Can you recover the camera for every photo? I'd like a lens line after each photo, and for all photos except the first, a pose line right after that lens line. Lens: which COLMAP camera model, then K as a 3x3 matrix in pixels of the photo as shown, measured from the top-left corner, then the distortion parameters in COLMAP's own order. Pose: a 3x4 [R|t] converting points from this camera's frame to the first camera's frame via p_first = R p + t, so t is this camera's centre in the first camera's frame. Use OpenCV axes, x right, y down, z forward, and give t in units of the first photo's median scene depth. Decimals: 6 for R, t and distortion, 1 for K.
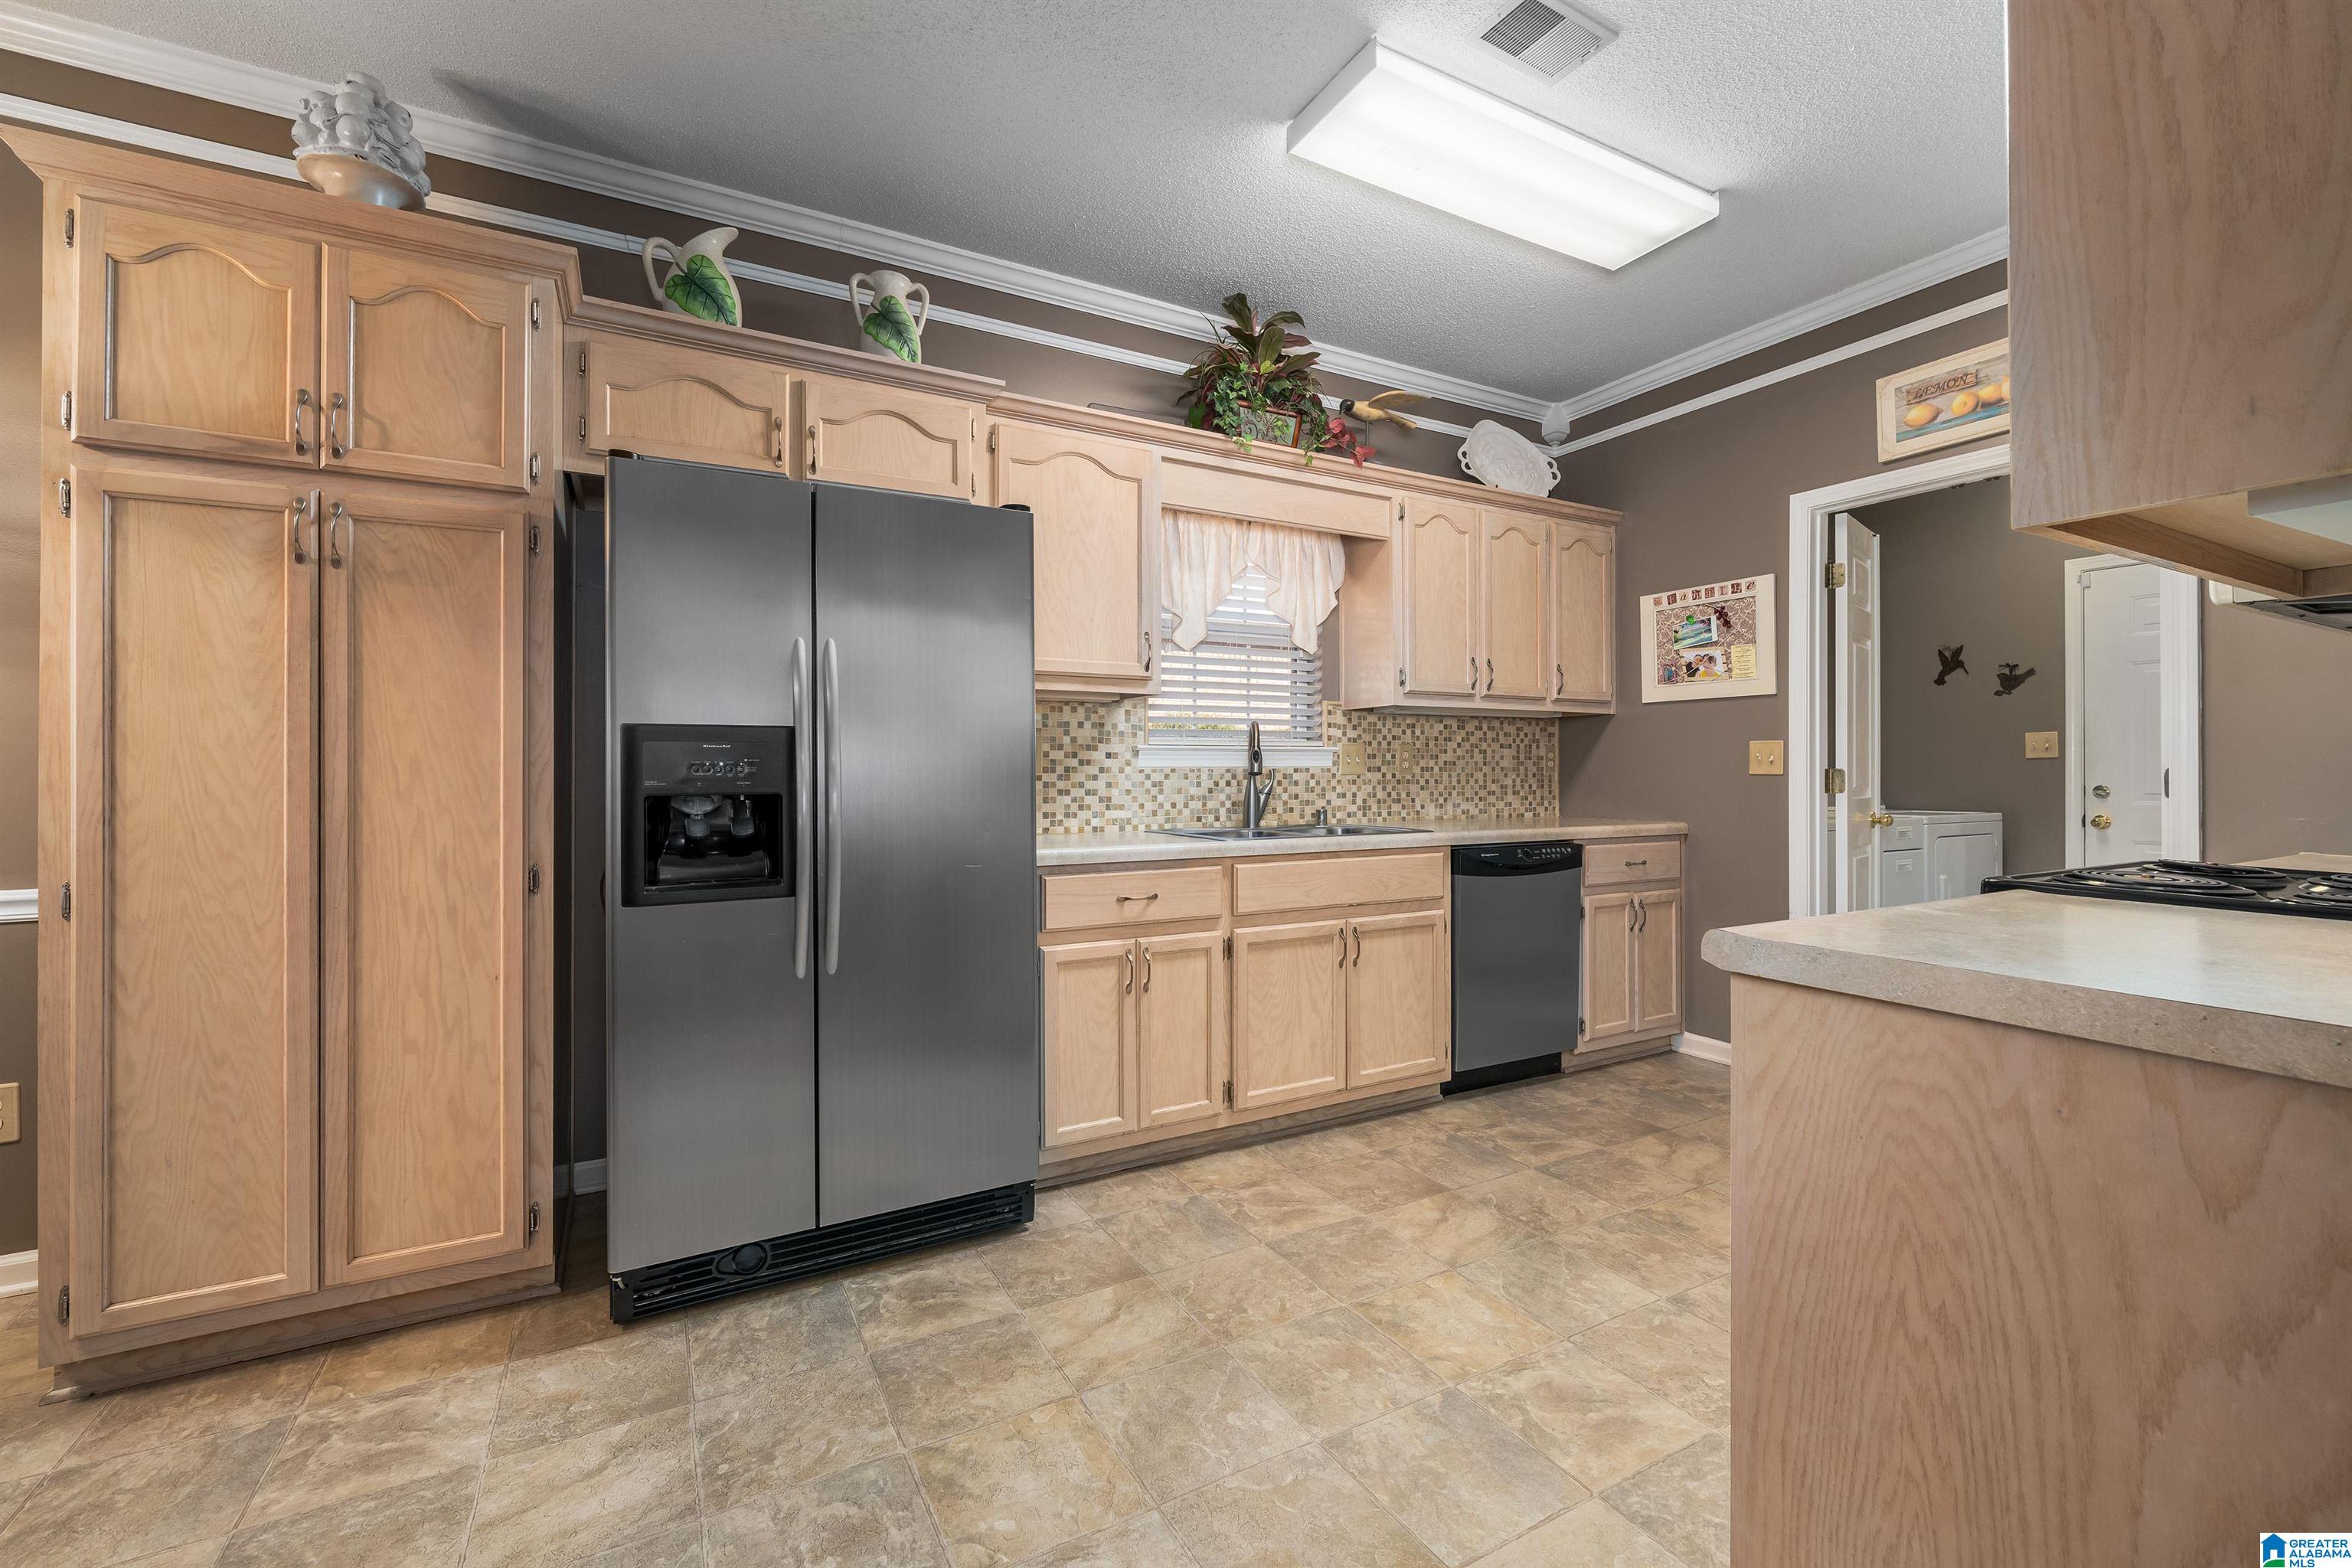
lens RADIAL K [[965.3, 0, 1167.5], [0, 965.3, 771.9], [0, 0, 1]] dist [-0.000508, -0.000023]
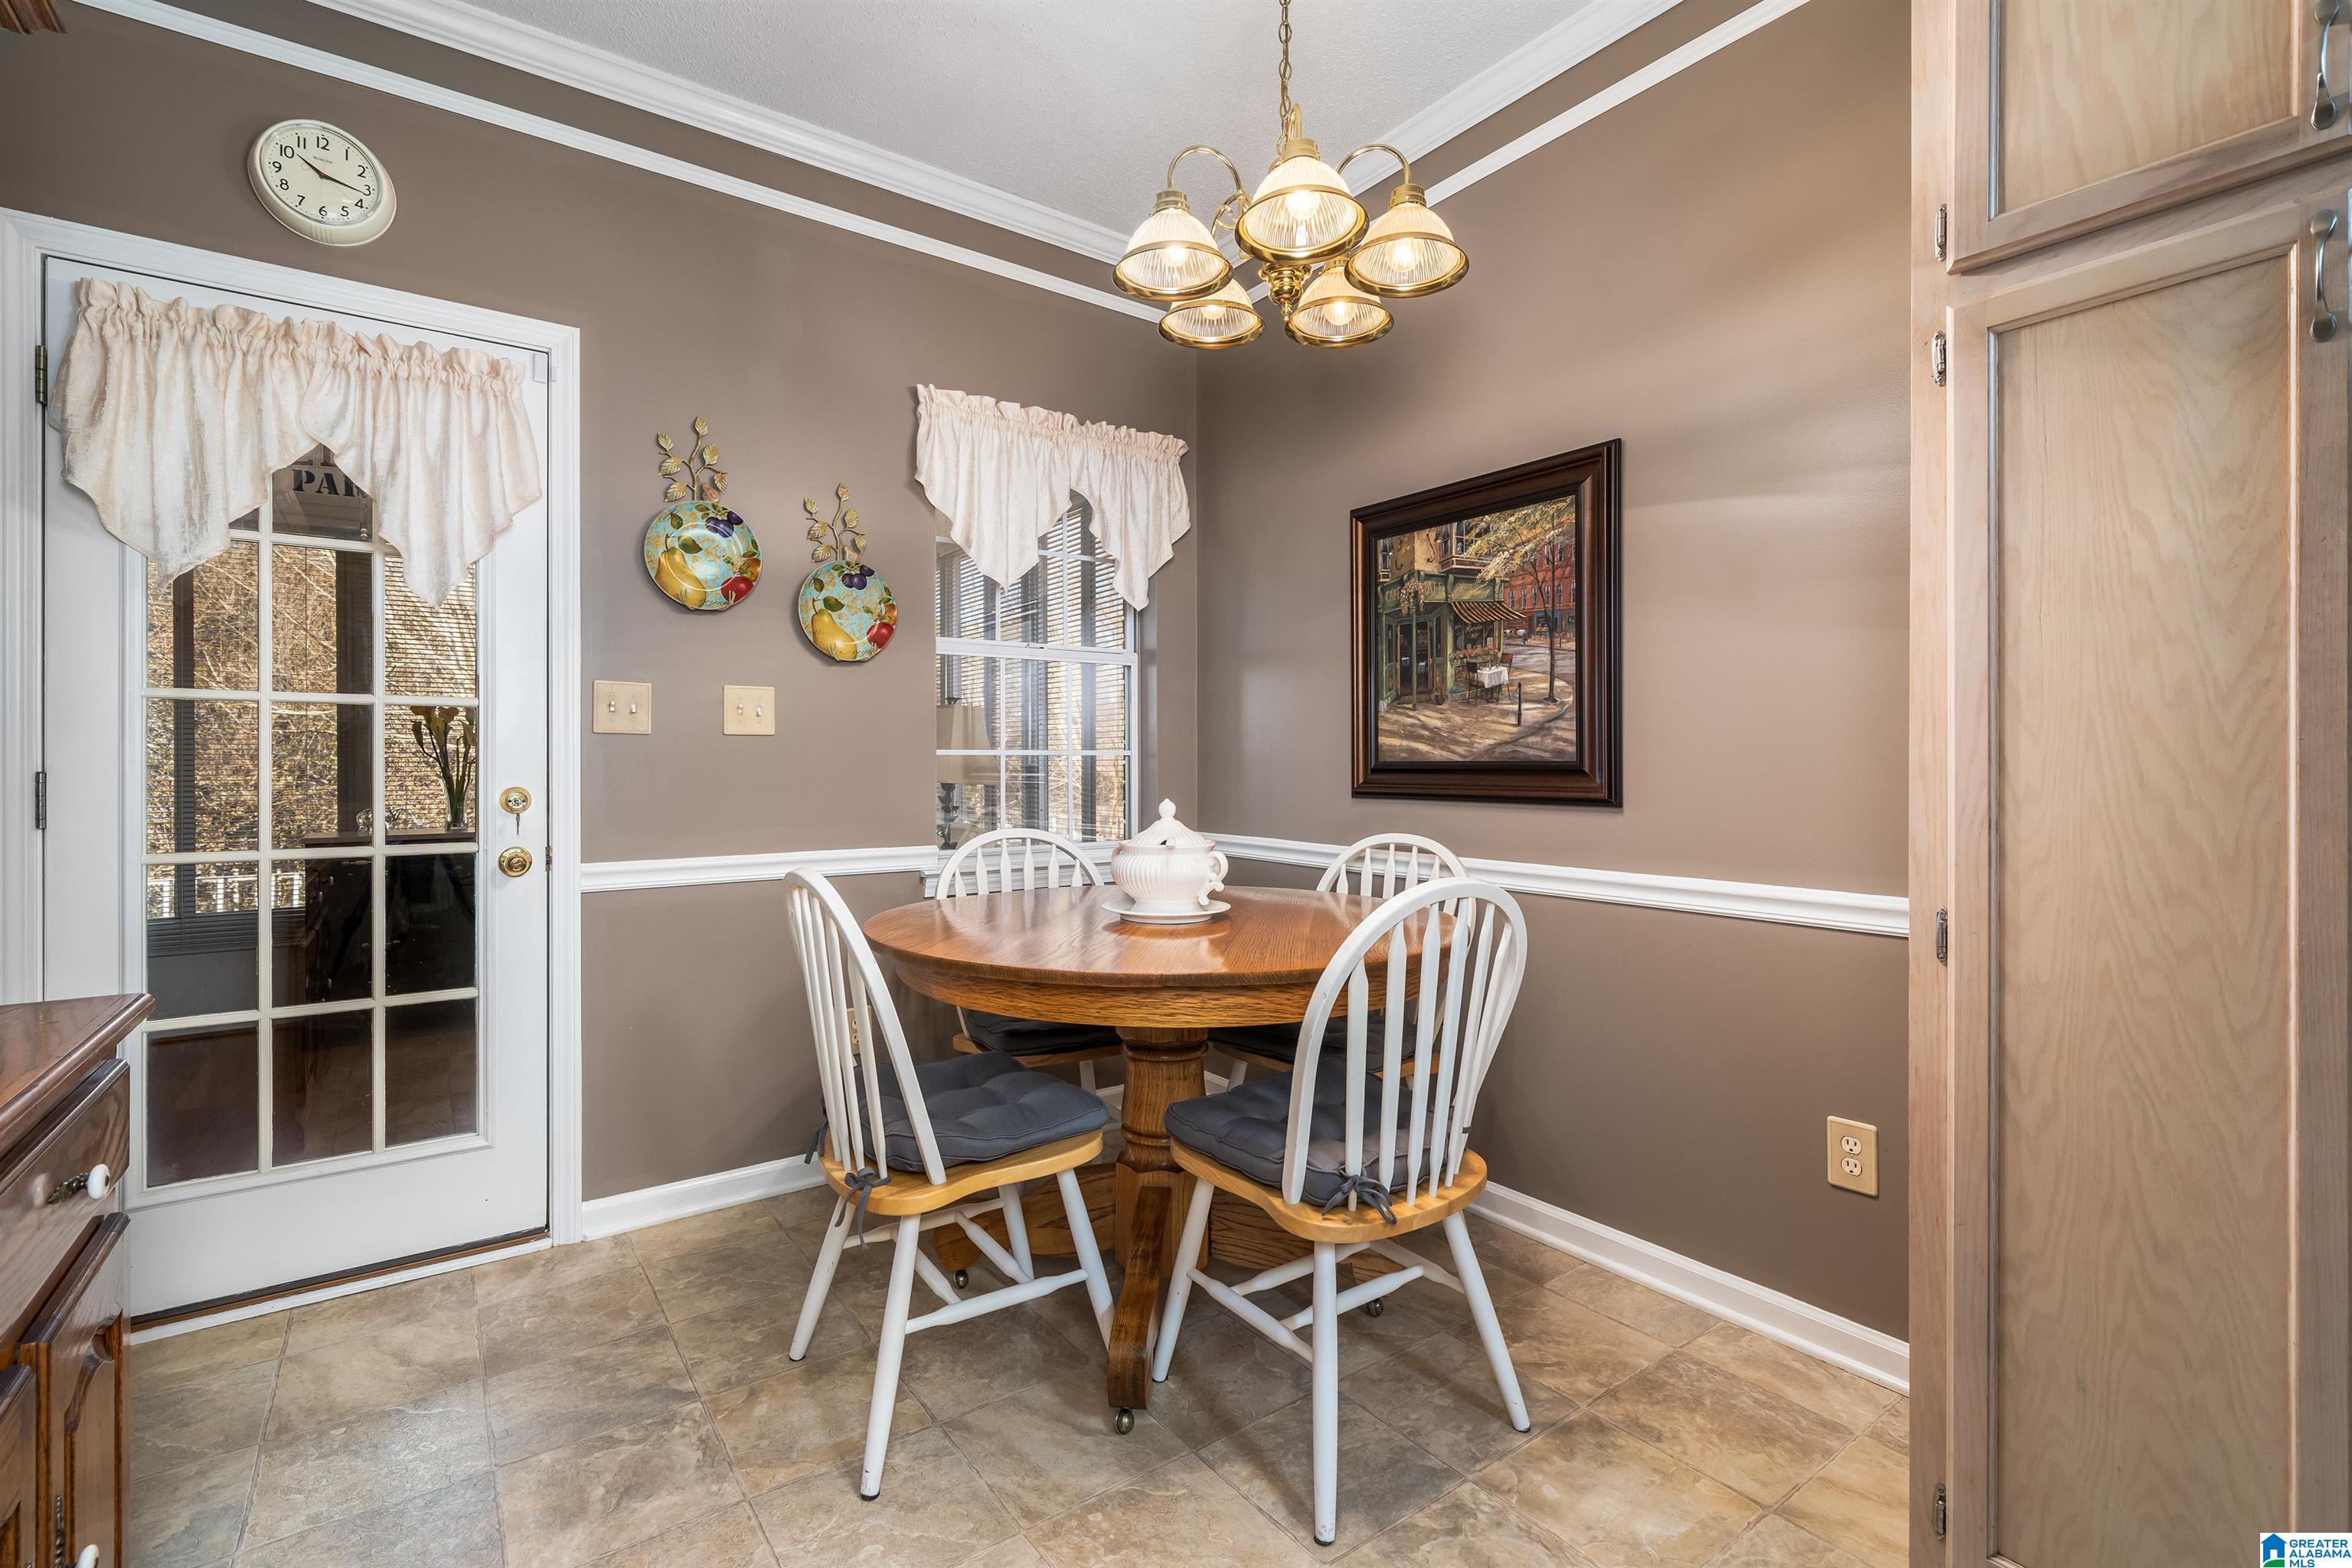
lens RADIAL K [[1035.1, 0, 1164.0], [0, 1035.1, 762.1], [0, 0, 1]] dist [-0.001186, 0.000016]
pose [[0.113087, 0.001537, -0.993584, -0.264132], [0.002952, 0.999994, 0.001883, 0.002794], [0.993581, -0.003146, 0.113081, 0.203923]]
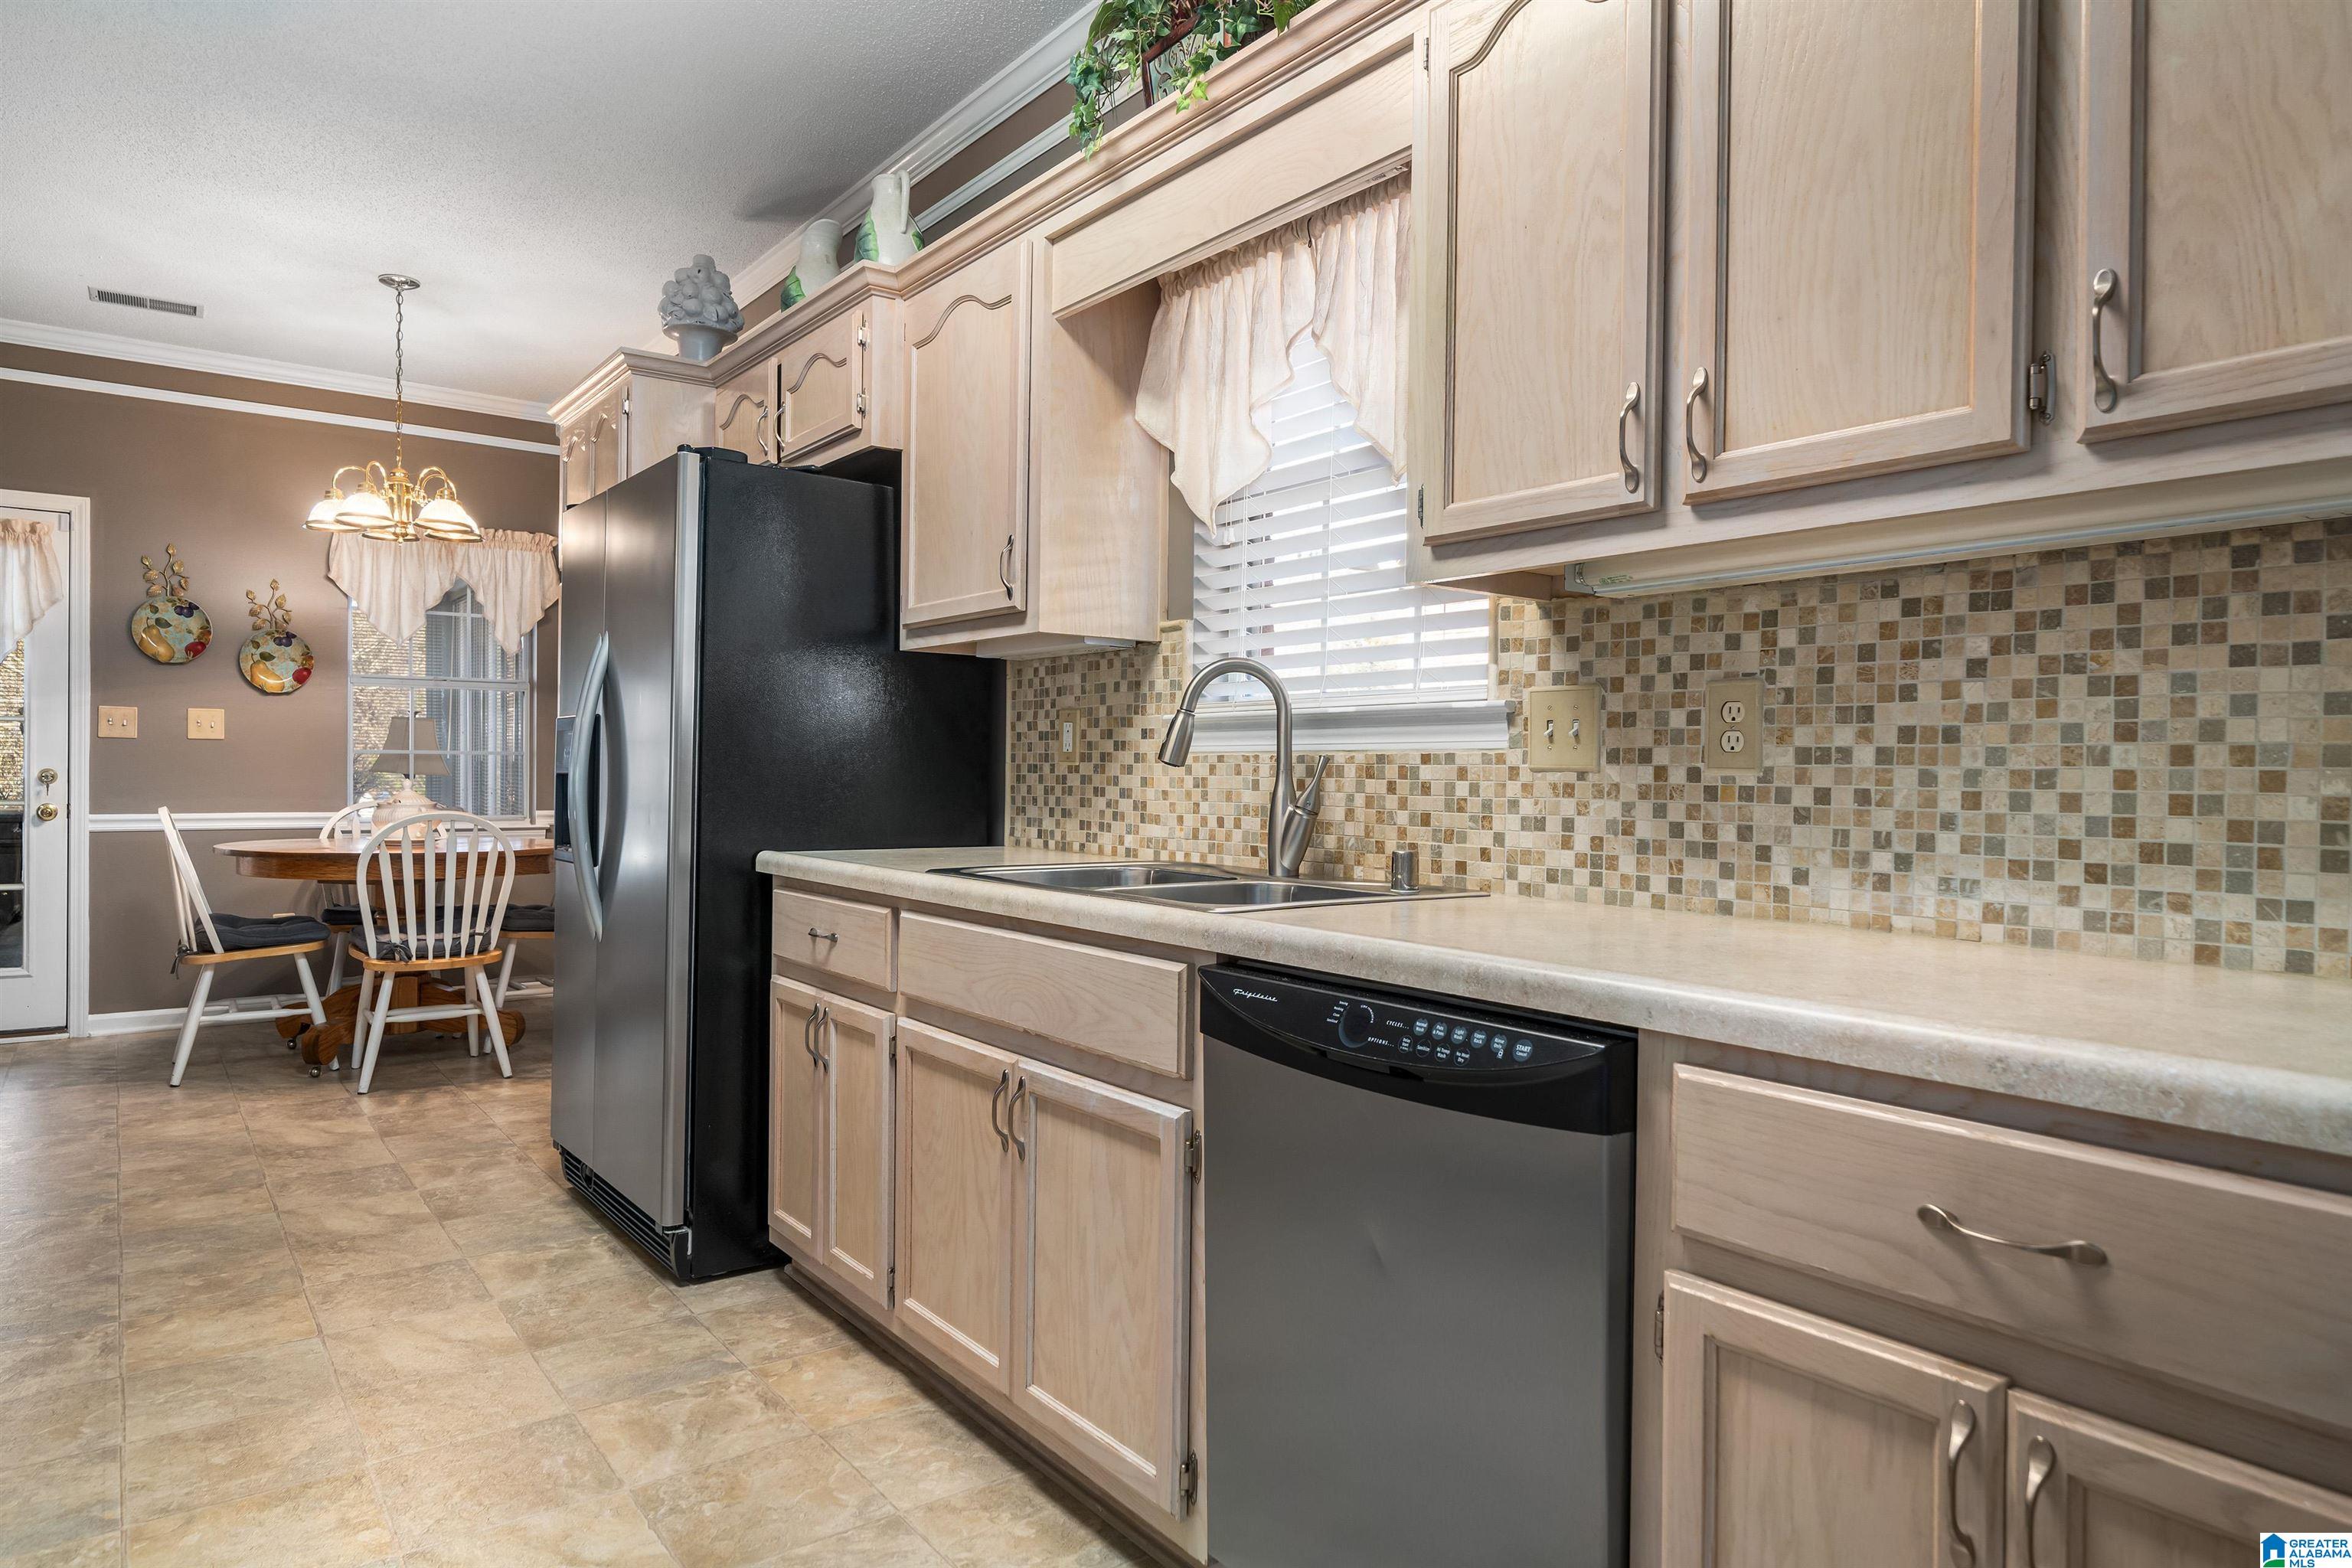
lens RADIAL K [[1380.6, 0, 1158.9], [0, 1380.6, 784.2], [0, 0, 1]] dist [0.000812, -0.000950]
pose [[0.153412, 0.015018, -0.988048, 0.861509], [-0.010166, 0.999856, 0.013619, 0.003094], [0.988110, 0.007955, 0.153542, 0.933918]]
